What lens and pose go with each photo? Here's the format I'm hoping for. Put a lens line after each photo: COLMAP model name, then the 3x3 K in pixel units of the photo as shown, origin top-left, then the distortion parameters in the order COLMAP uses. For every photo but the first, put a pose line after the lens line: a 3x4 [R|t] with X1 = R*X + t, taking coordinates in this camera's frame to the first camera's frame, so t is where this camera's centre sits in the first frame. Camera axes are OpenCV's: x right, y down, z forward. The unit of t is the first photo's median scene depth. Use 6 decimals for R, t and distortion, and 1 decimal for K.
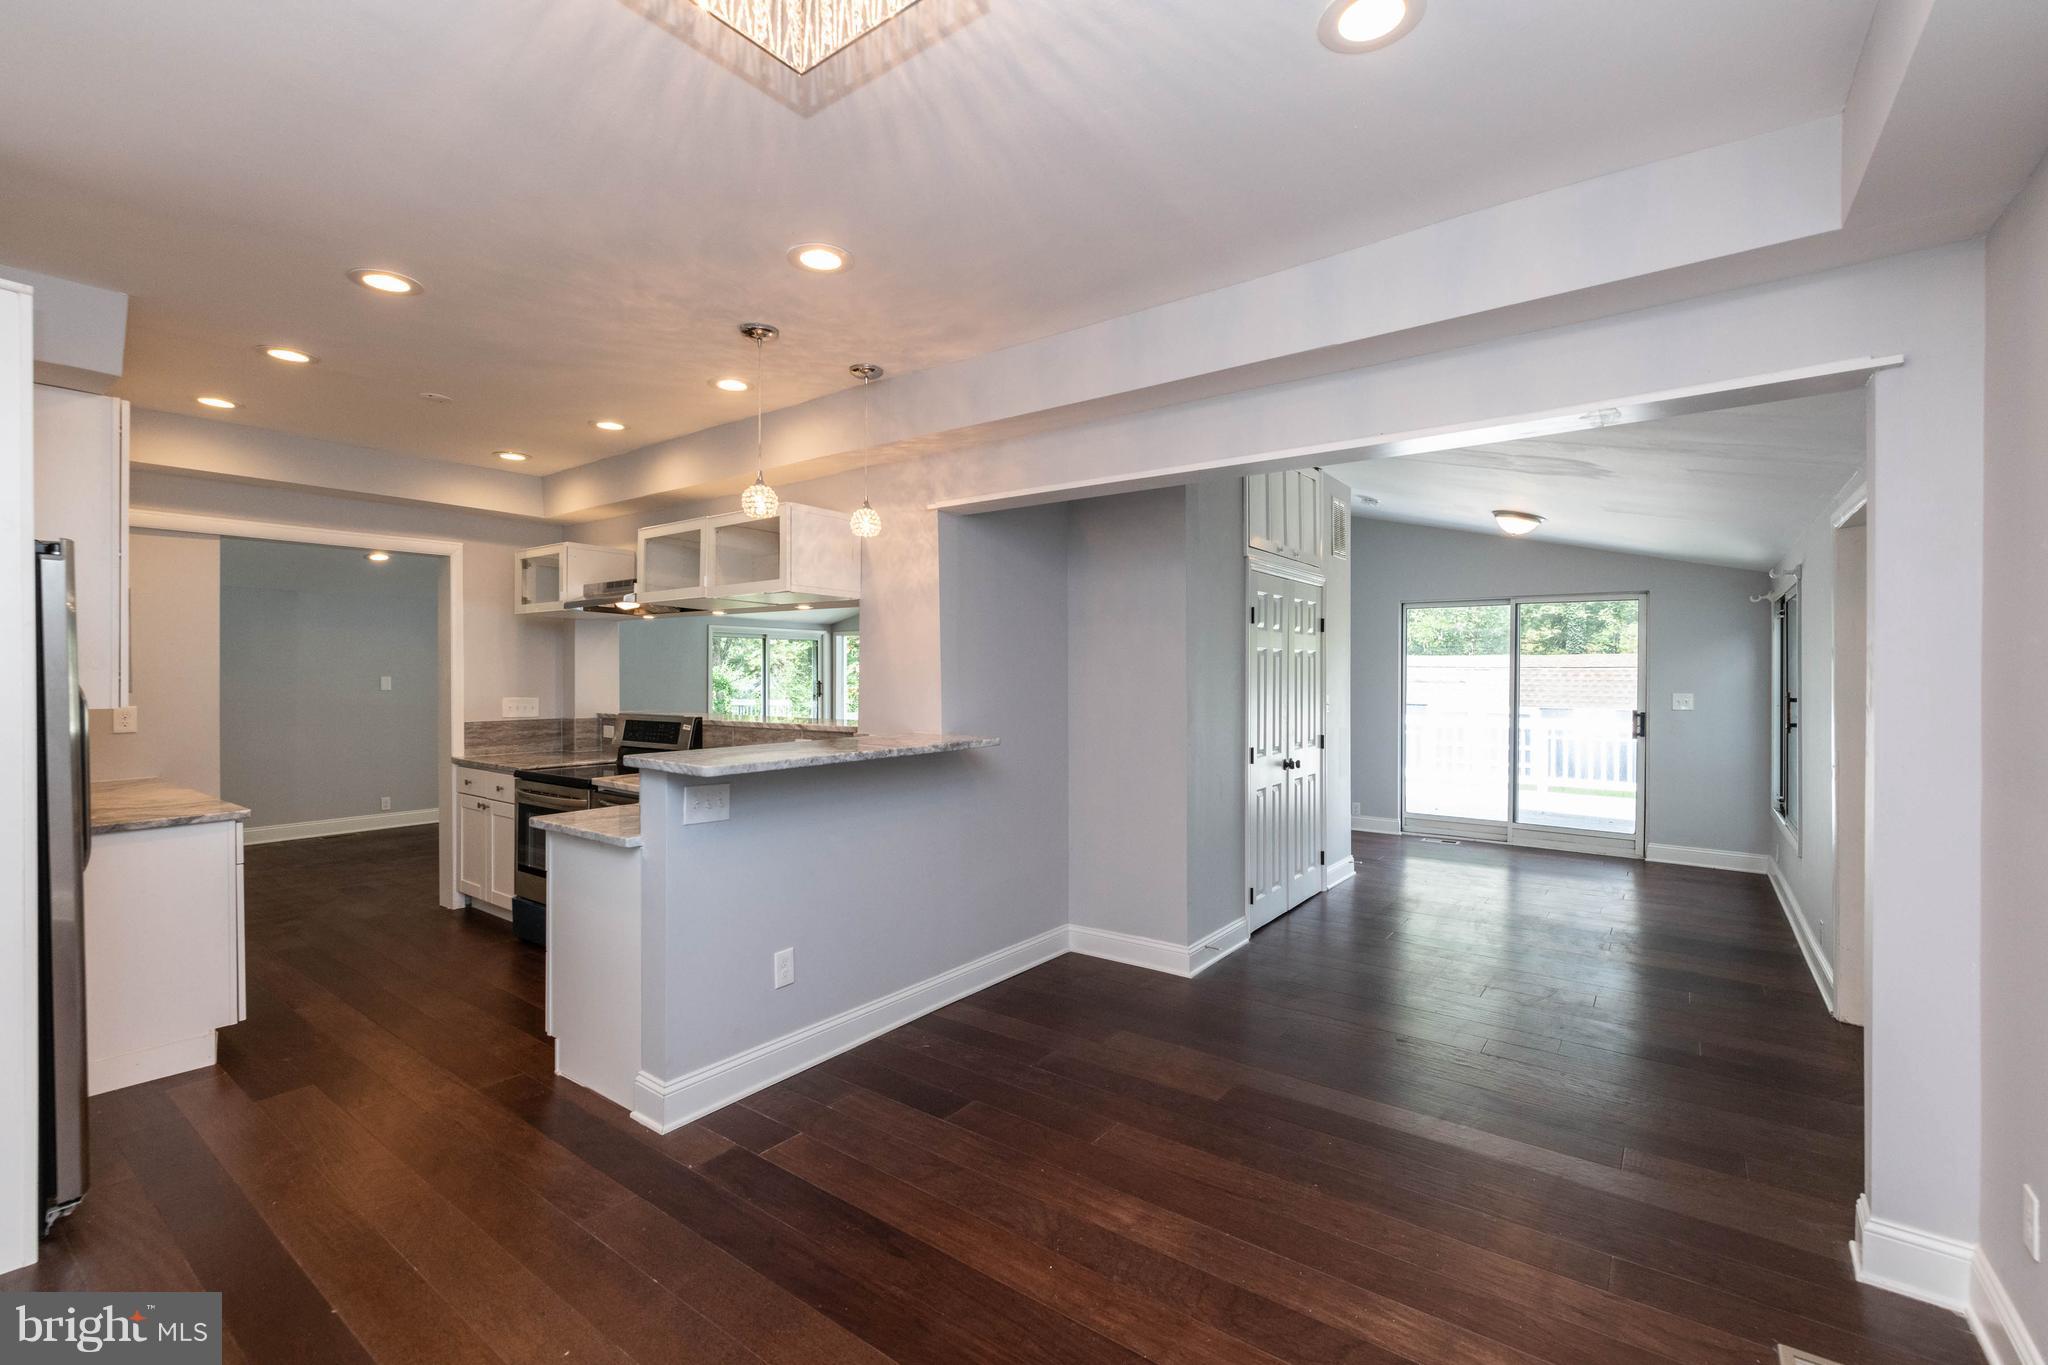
lens RADIAL K [[881.2, 0, 1028.5], [0, 881.2, 676.2], [0, 0, 1]] dist [-0.000487, -0.000183]
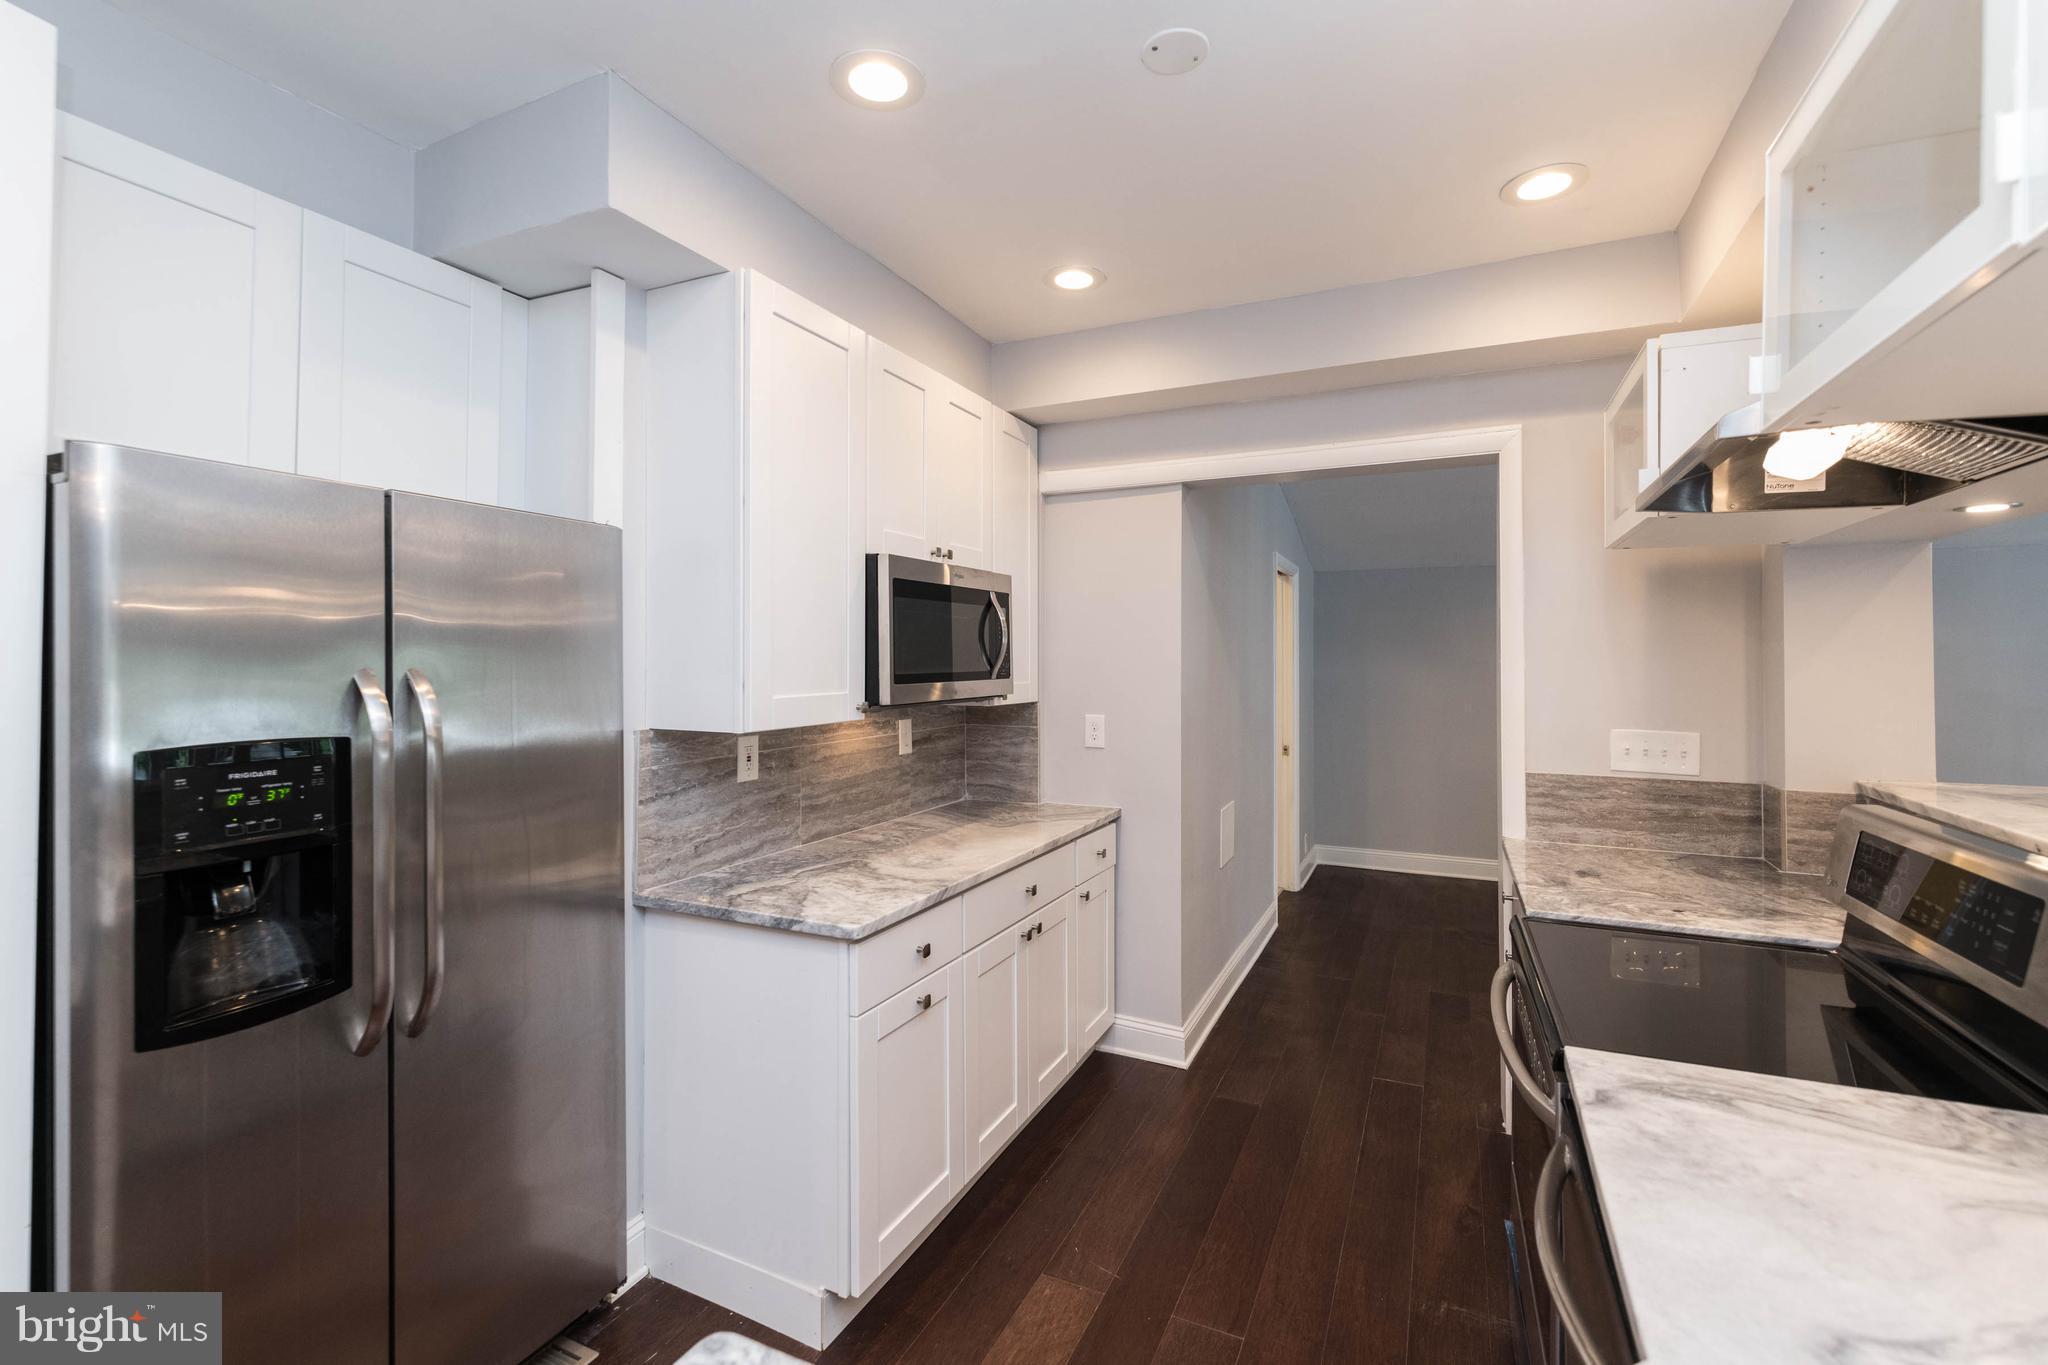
lens RADIAL K [[888.8, 0, 1025.2], [0, 888.8, 657.1], [0, 0, 1]] dist [-0.000033, -0.000372]
pose [[0.190039, -0.005662, -0.981760, -0.199317], [-0.004891, 0.999966, -0.006714, -0.010490], [0.981764, 0.006078, 0.190004, 0.648349]]
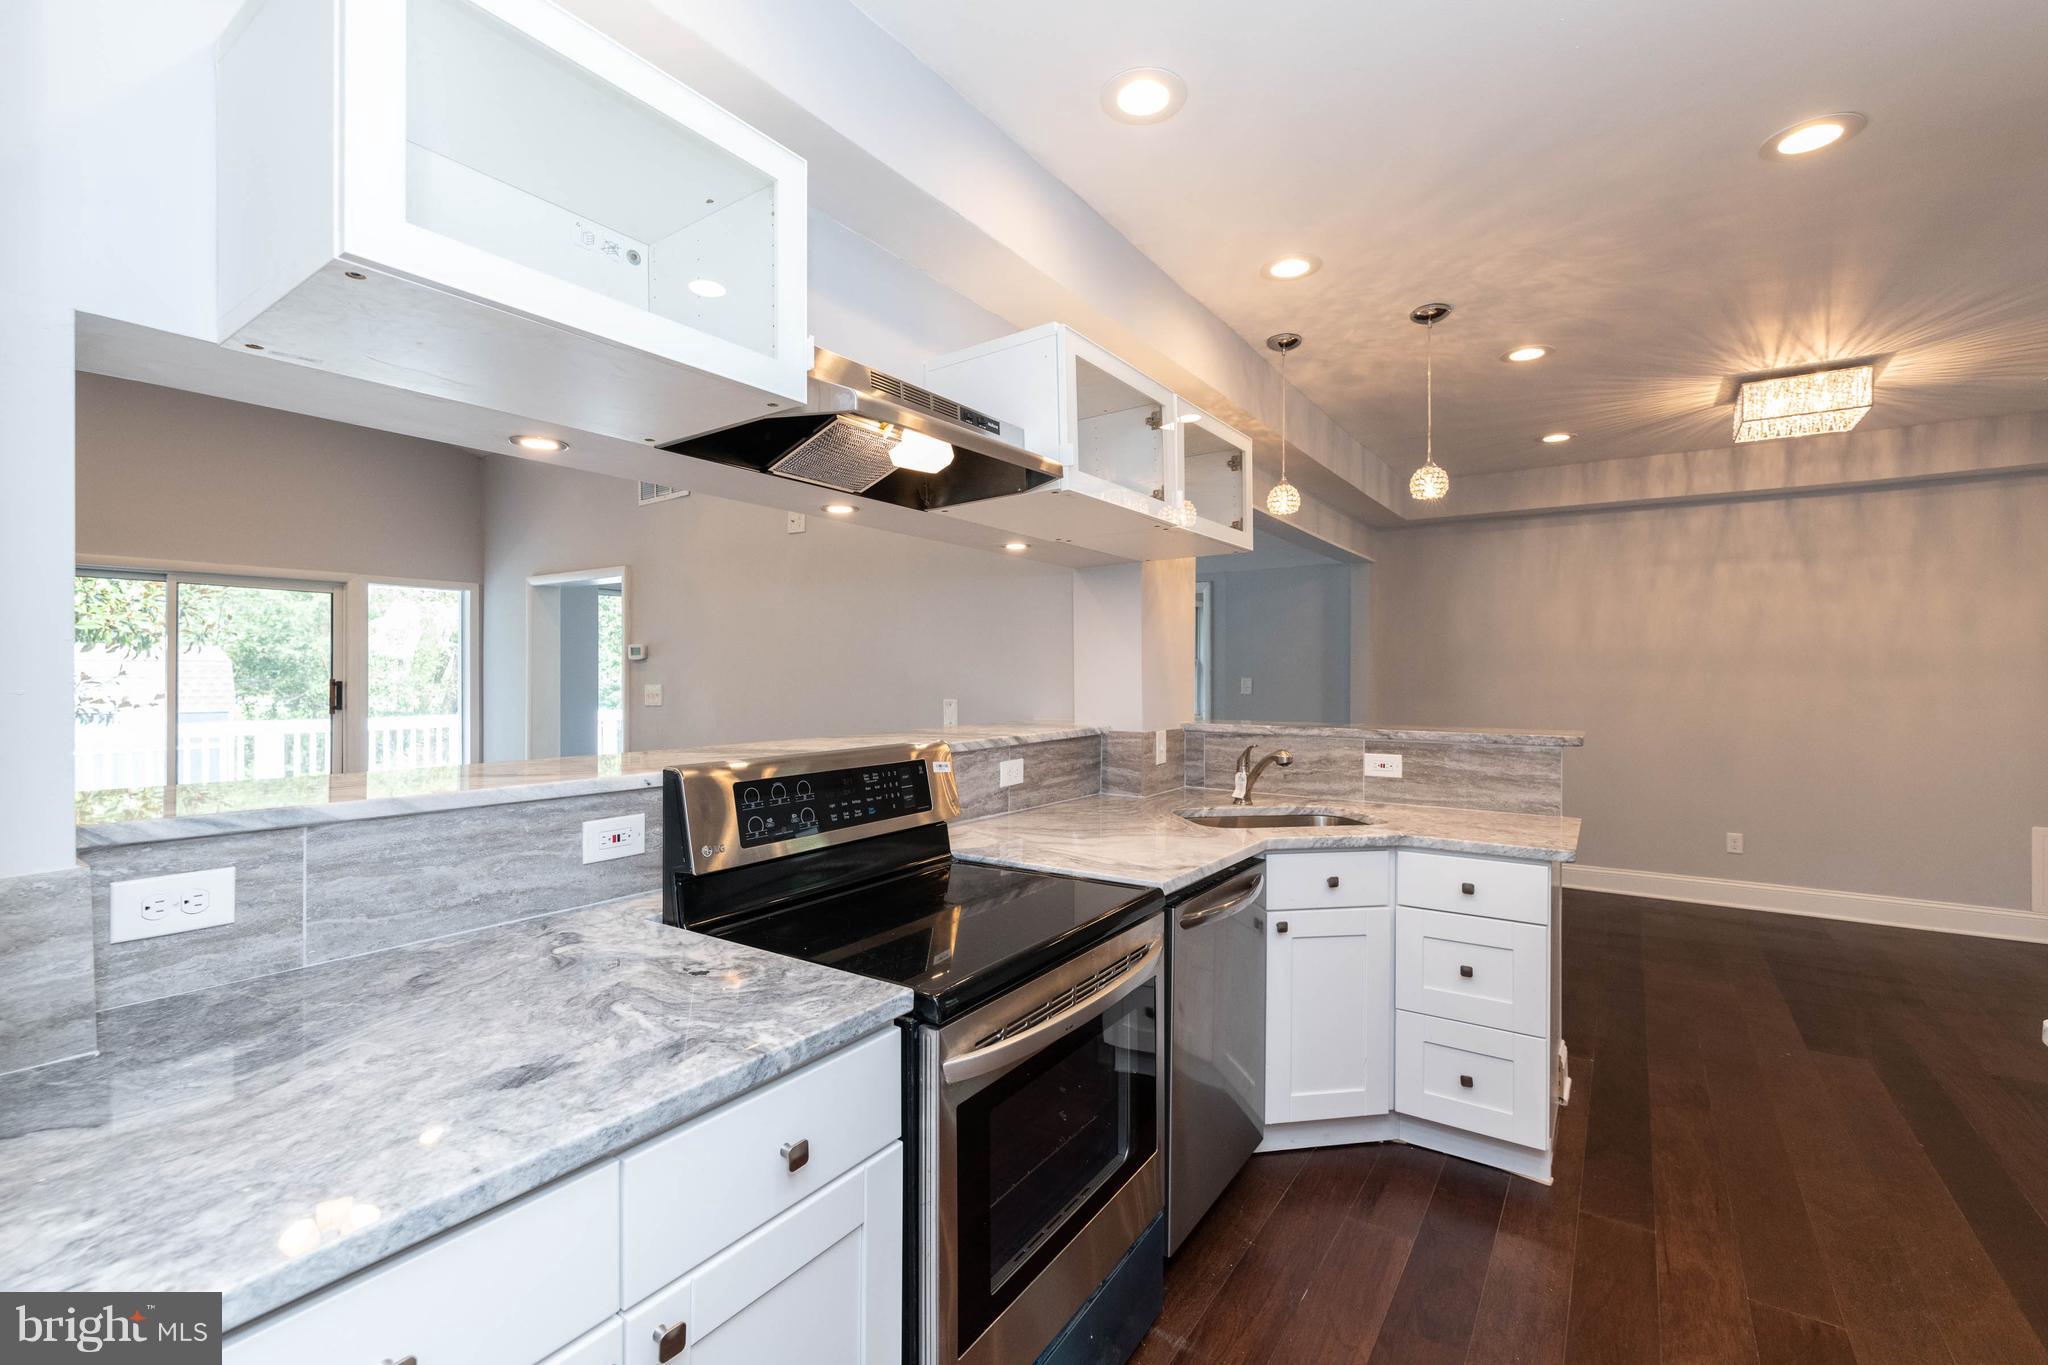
lens RADIAL K [[881.2, 0, 1028.5], [0, 881.2, 676.2], [0, 0, 1]] dist [-0.000487, -0.000183]
pose [[-0.039059, -0.003193, 0.999232, -0.791240], [0.001072, 0.999994, 0.003237, 0.009807], [-0.999236, 0.001197, -0.039055, 0.920239]]
